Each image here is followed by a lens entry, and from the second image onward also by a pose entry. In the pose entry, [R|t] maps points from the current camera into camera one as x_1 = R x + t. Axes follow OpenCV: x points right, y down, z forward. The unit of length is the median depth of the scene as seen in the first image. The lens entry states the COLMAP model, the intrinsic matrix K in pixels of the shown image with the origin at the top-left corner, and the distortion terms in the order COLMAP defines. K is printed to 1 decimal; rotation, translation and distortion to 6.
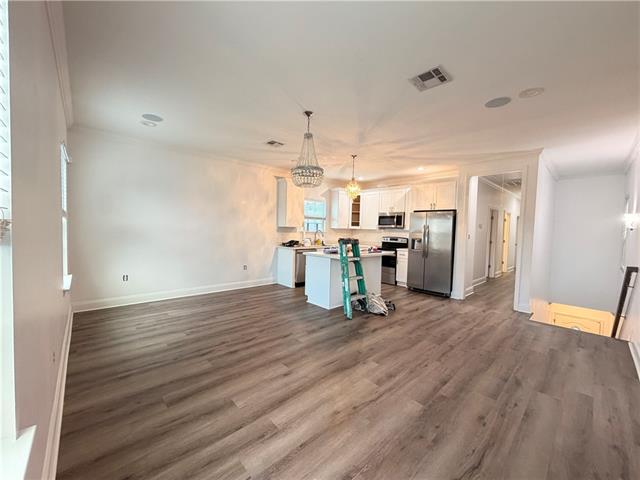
lens RADIAL K [[255.8, 0, 318.7], [0, 255.8, 240.9], [0, 0, 1]] dist [0.001944, -0.000205]
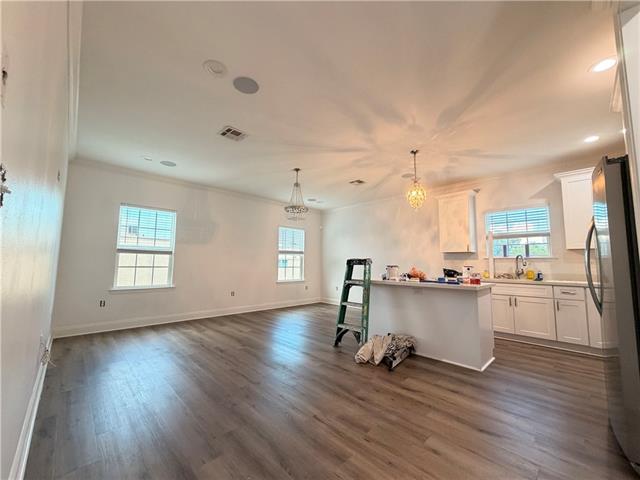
lens RADIAL K [[255.8, 0, 318.7], [0, 255.8, 240.9], [0, 0, 1]] dist [0.001944, -0.000205]
pose [[0.026318, -0.119633, -0.992469, 0.883231], [-0.056131, 0.991070, -0.120953, 0.039022], [0.998077, 0.058891, 0.019368, 0.743750]]
